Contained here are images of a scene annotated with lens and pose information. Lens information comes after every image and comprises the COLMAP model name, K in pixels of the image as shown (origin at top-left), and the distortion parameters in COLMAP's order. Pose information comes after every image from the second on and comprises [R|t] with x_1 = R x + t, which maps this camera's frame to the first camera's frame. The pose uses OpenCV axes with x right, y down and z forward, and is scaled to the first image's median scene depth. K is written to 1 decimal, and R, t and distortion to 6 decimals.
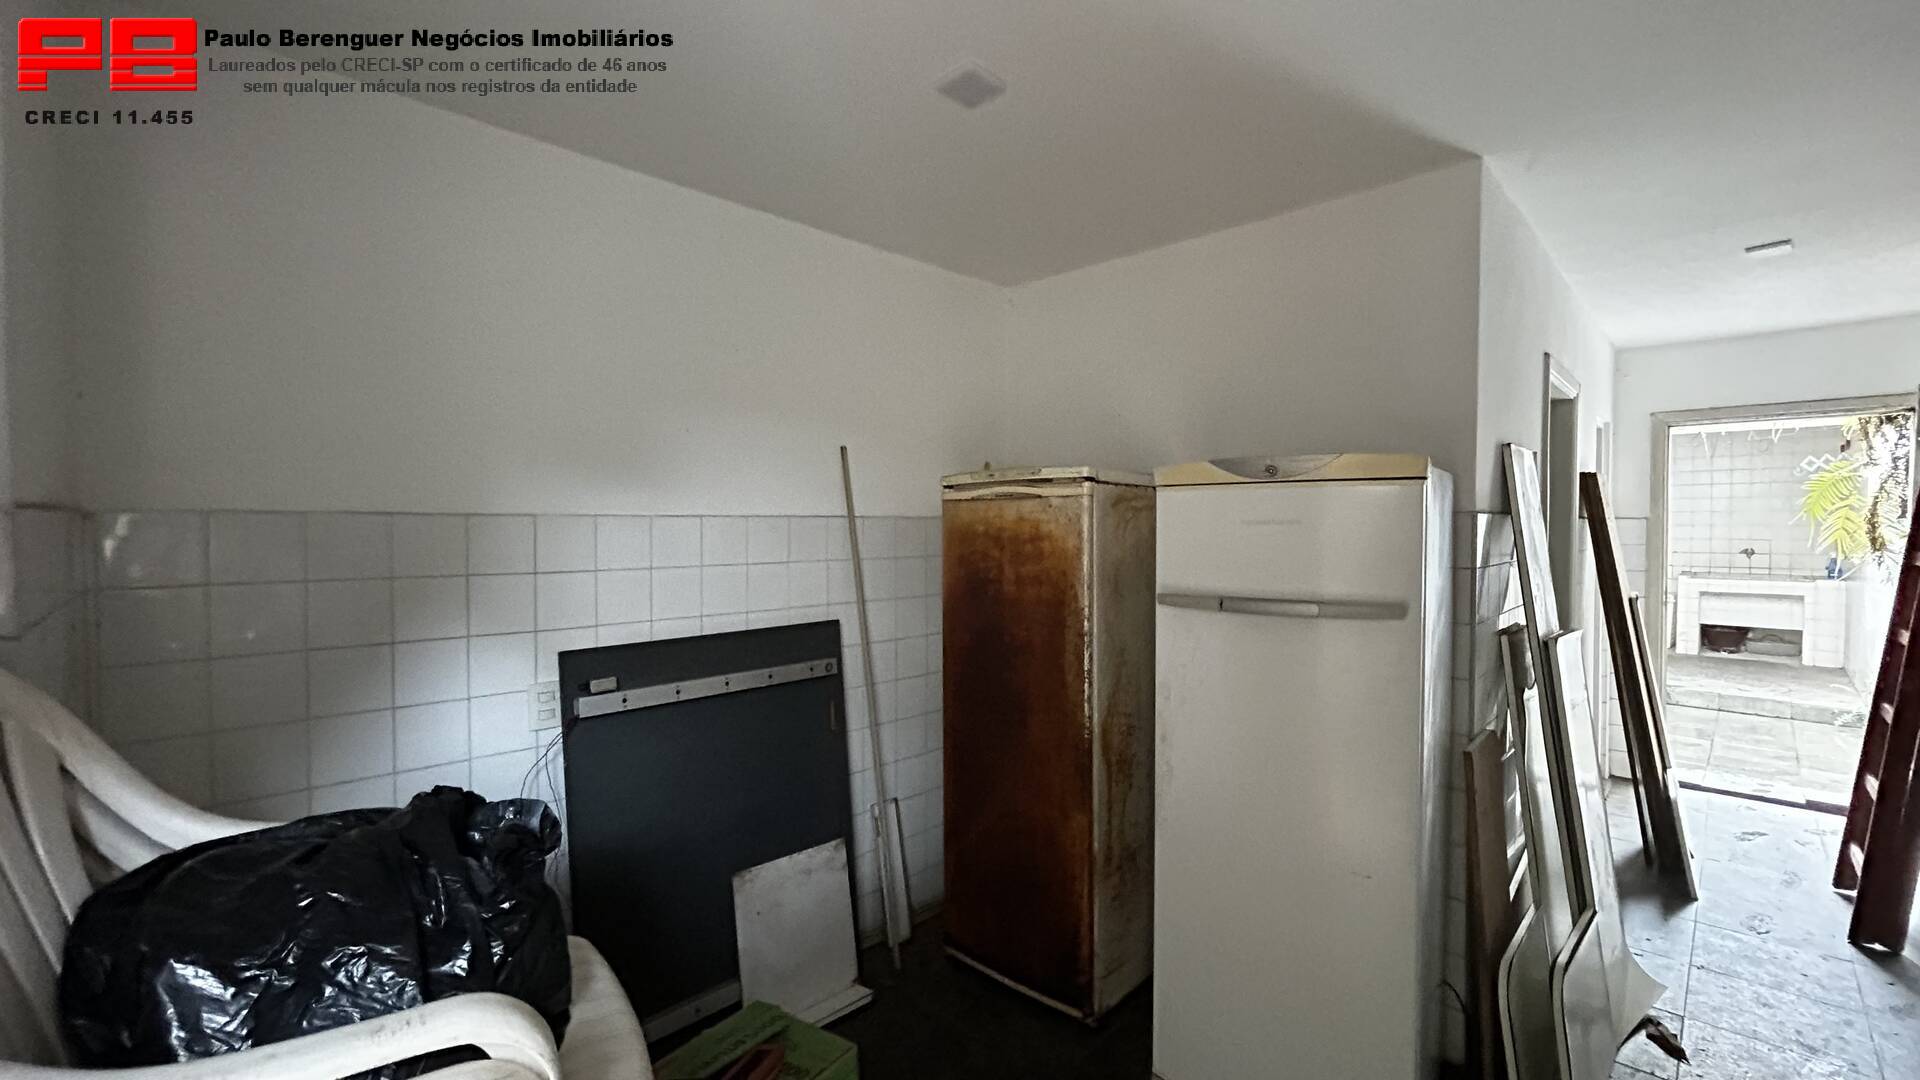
lens RADIAL K [[778.1, 0, 960.1], [0, 778.1, 544.3], [0, 0, 1]] dist [0.000837, 0.001096]
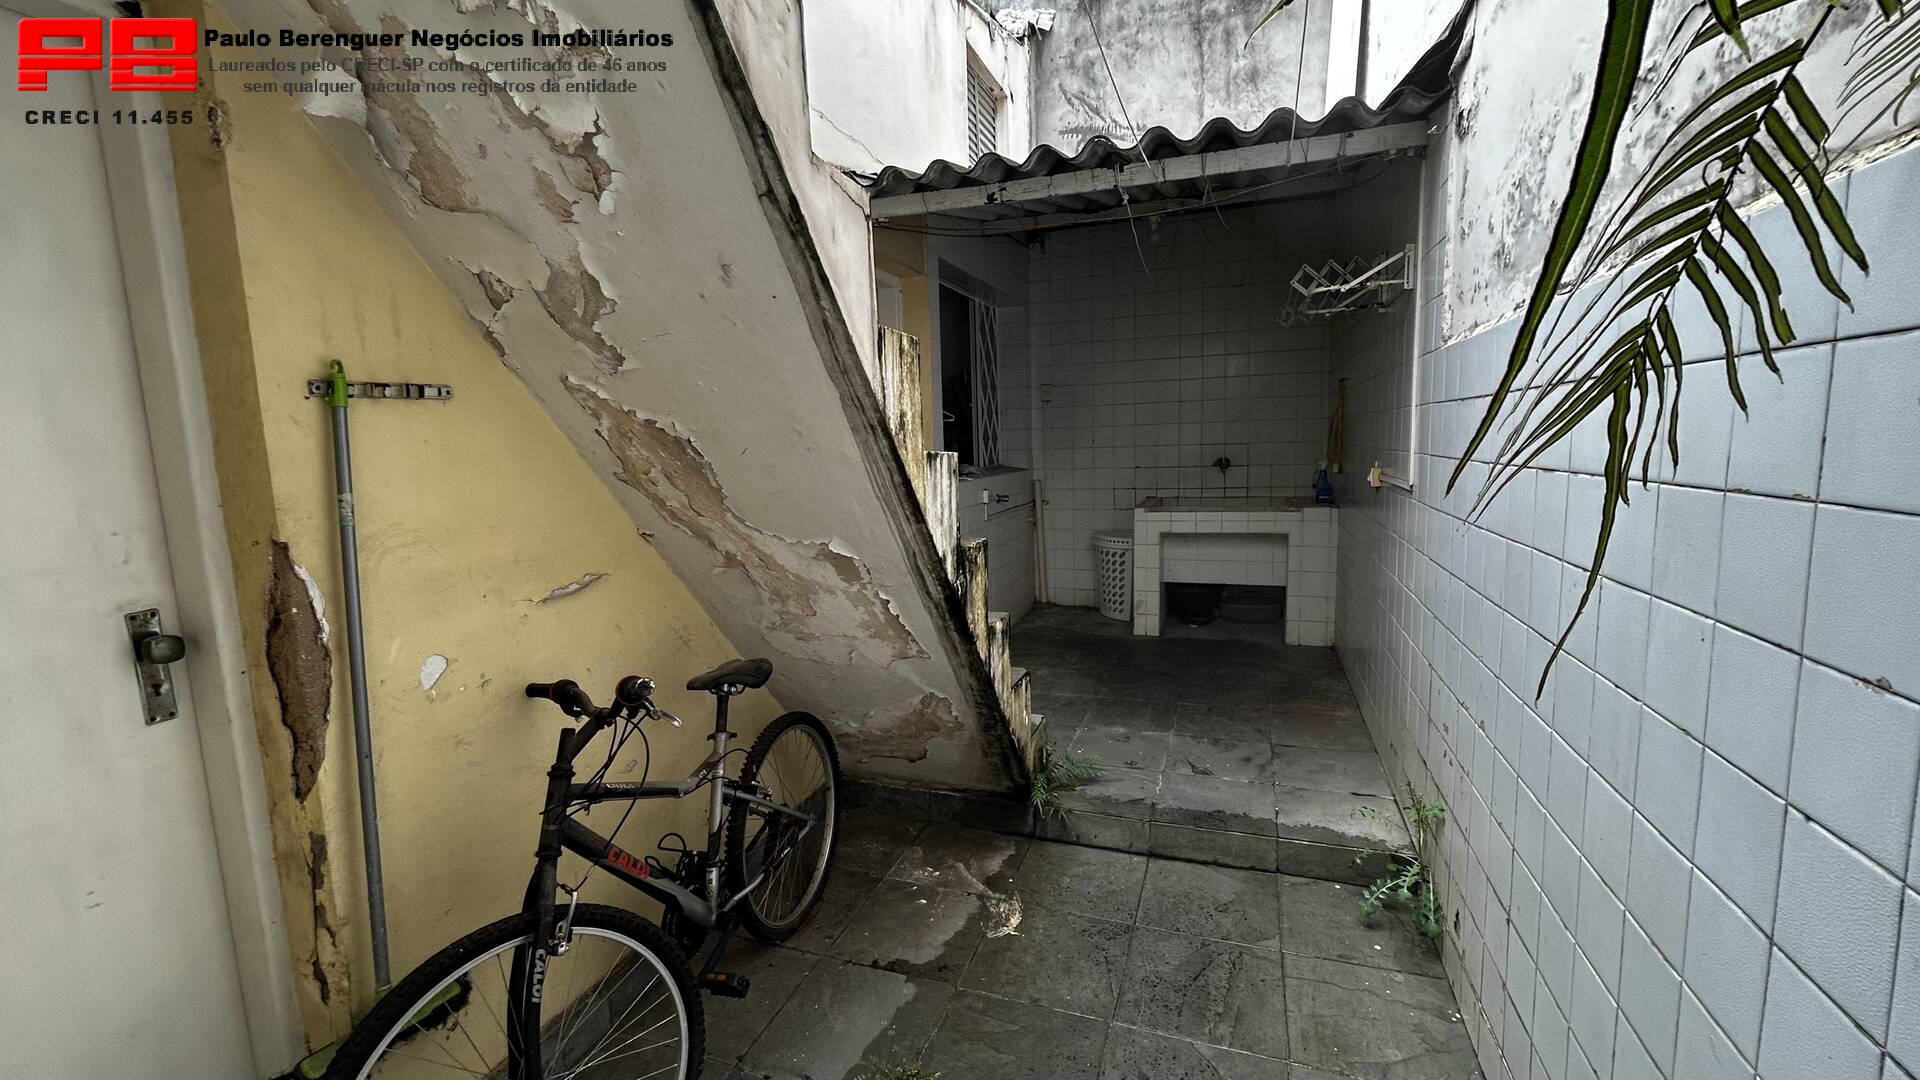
lens RADIAL K [[778.1, 0, 961.4], [0, 778.1, 536.3], [0, 0, 1]] dist [0.000837, 0.001096]
pose [[0.901688, -0.080704, 0.424789, 0.557114], [0.038572, 0.993523, 0.106880, -0.007187], [-0.430664, -0.079987, 0.898961, 0.528979]]
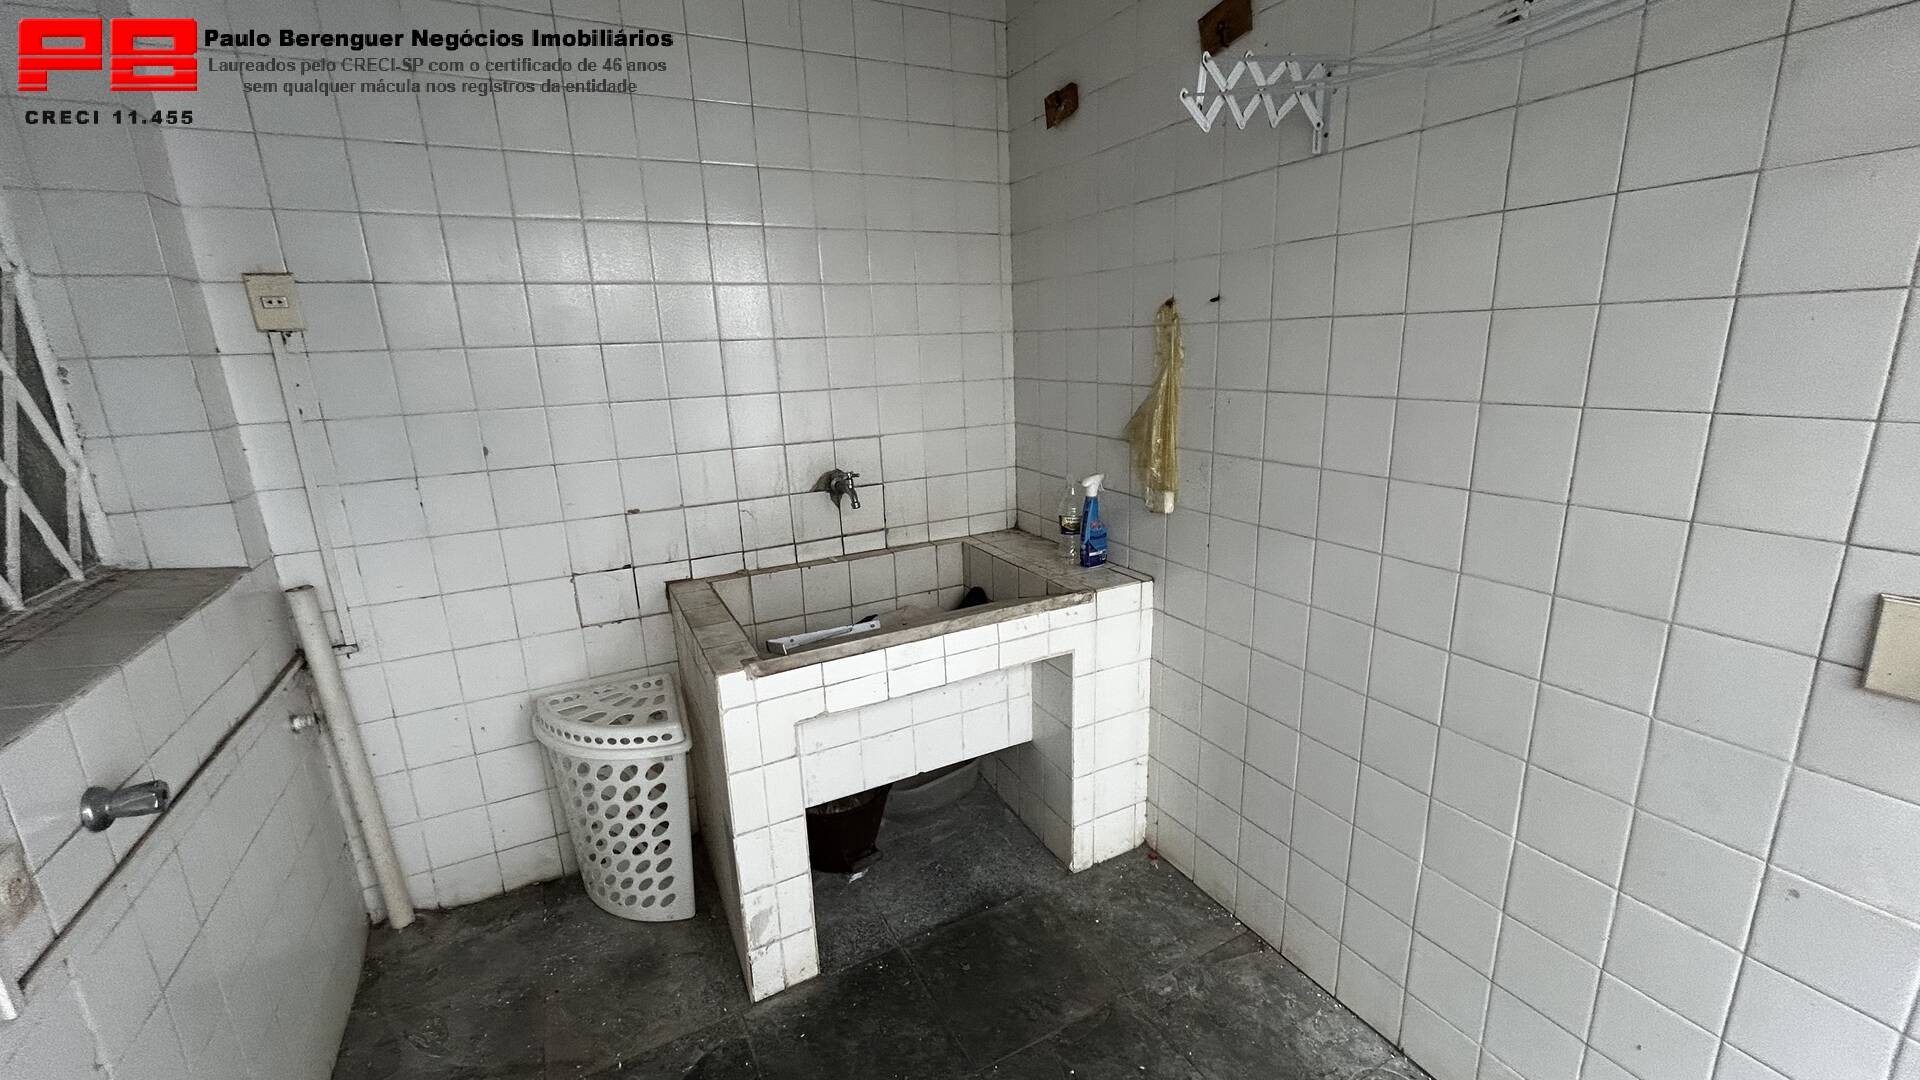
lens RADIAL K [[778.1, 0, 967.2], [0, 778.1, 543.0], [0, 0, 1]] dist [0.000837, 0.001096]
pose [[0.287281, -0.249620, 0.924748, 0.768713], [0.050922, 0.968060, 0.245492, -0.035781], [-0.956492, -0.023435, 0.290817, 0.879860]]
